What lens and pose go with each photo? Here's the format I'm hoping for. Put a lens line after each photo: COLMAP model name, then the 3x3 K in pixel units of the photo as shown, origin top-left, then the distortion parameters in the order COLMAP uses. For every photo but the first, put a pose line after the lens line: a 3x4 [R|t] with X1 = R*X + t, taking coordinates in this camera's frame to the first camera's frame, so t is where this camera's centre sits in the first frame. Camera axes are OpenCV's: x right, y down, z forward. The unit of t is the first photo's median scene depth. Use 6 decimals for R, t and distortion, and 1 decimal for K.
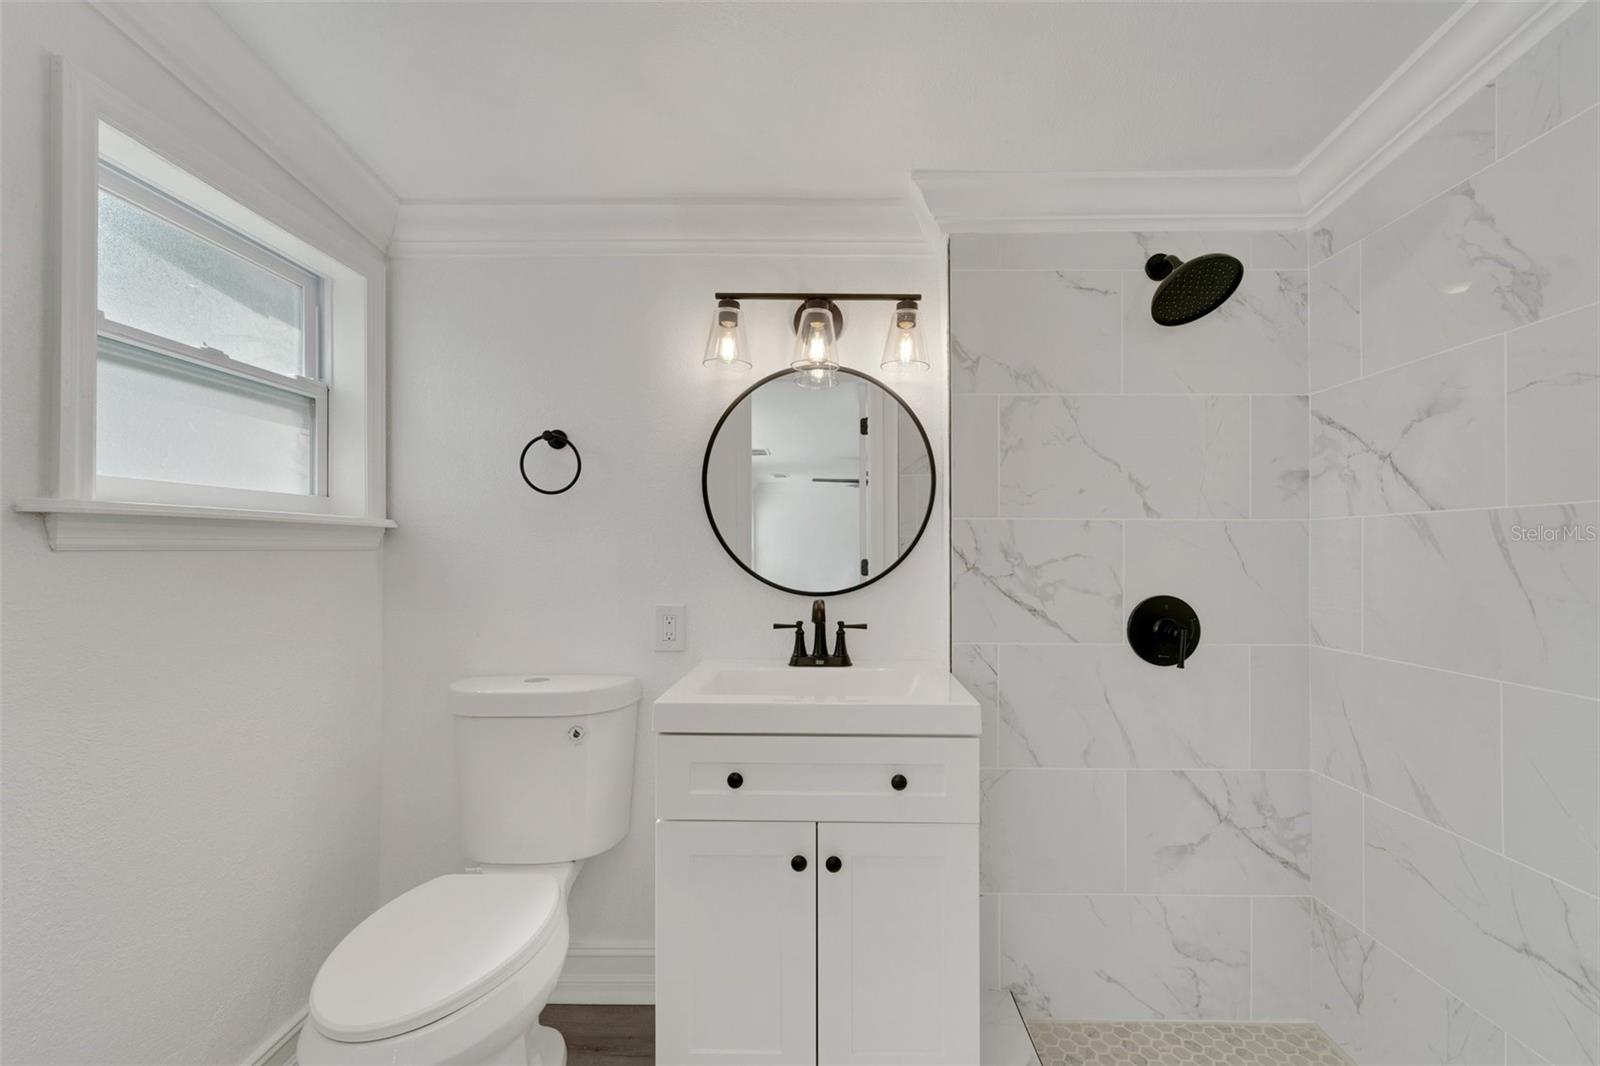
lens RADIAL K [[664.8, 0, 800.6], [0, 664.8, 549.6], [0, 0, 1]] dist [0.001731, -0.000392]
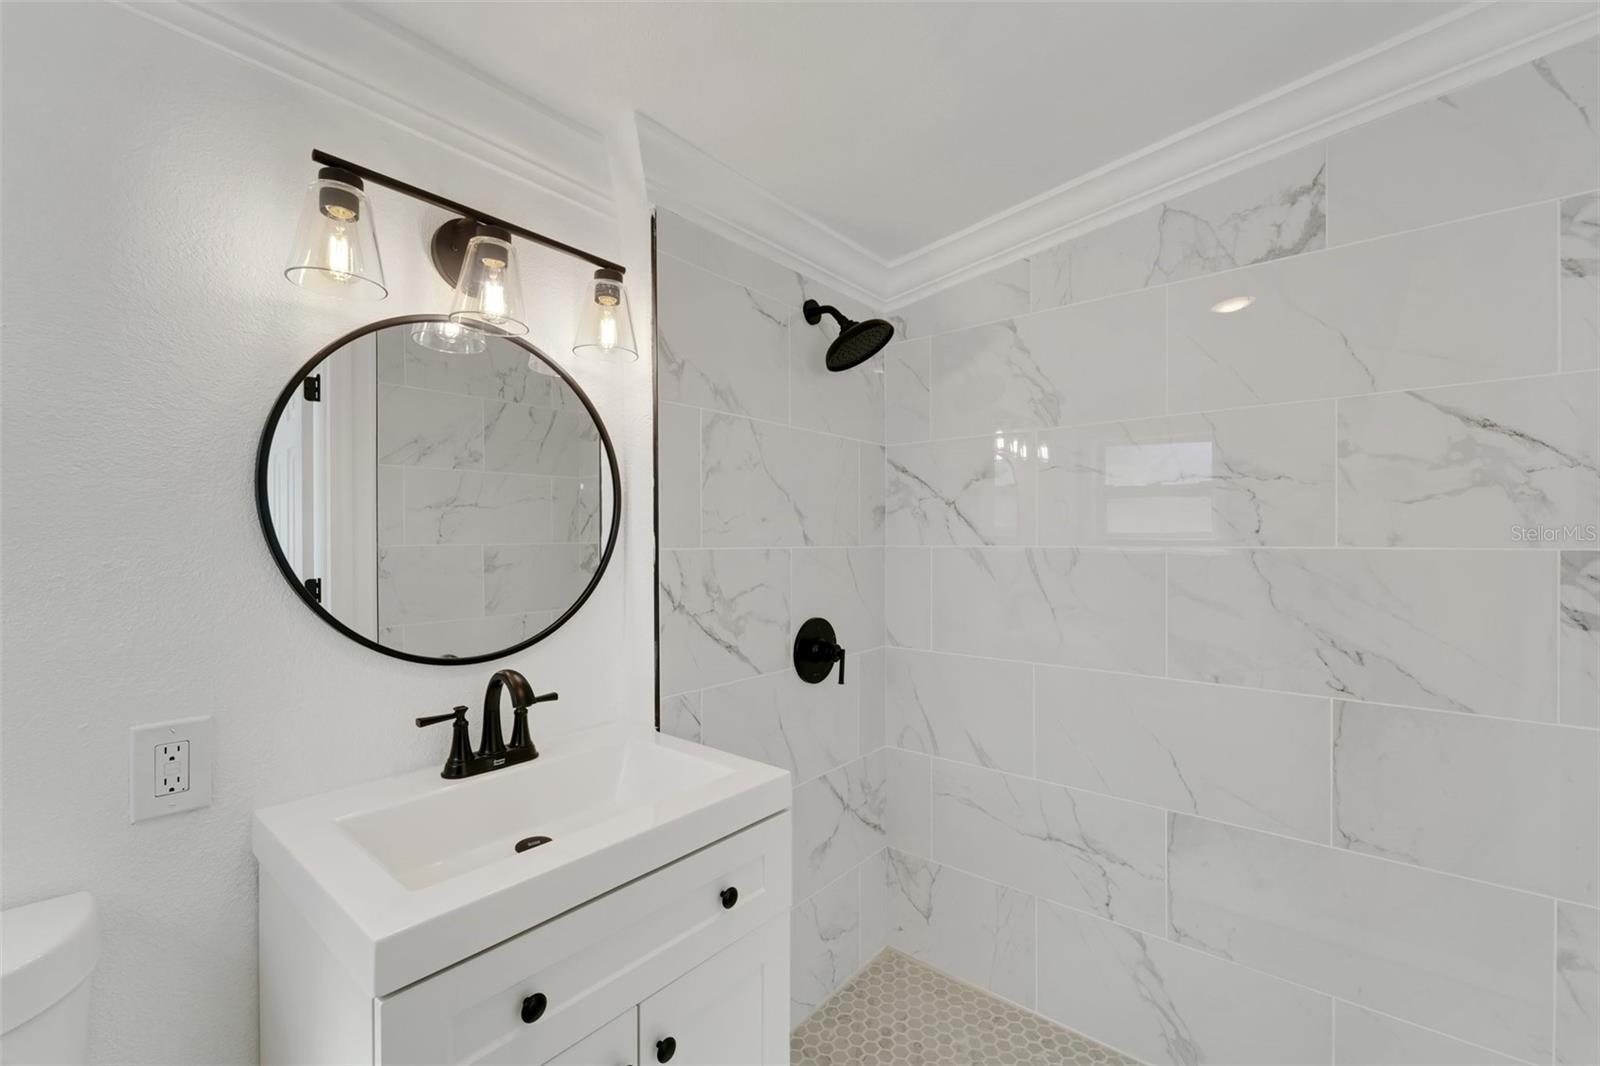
lens RADIAL K [[679.2, 0, 799.6], [0, 679.2, 541.1], [0, 0, 1]] dist [0.001034, -0.000919]
pose [[0.617681, -0.005928, 0.786407, -0.335078], [0.002858, 0.999982, 0.005293, -0.060946], [-0.786424, -0.001021, 0.617686, 0.338093]]
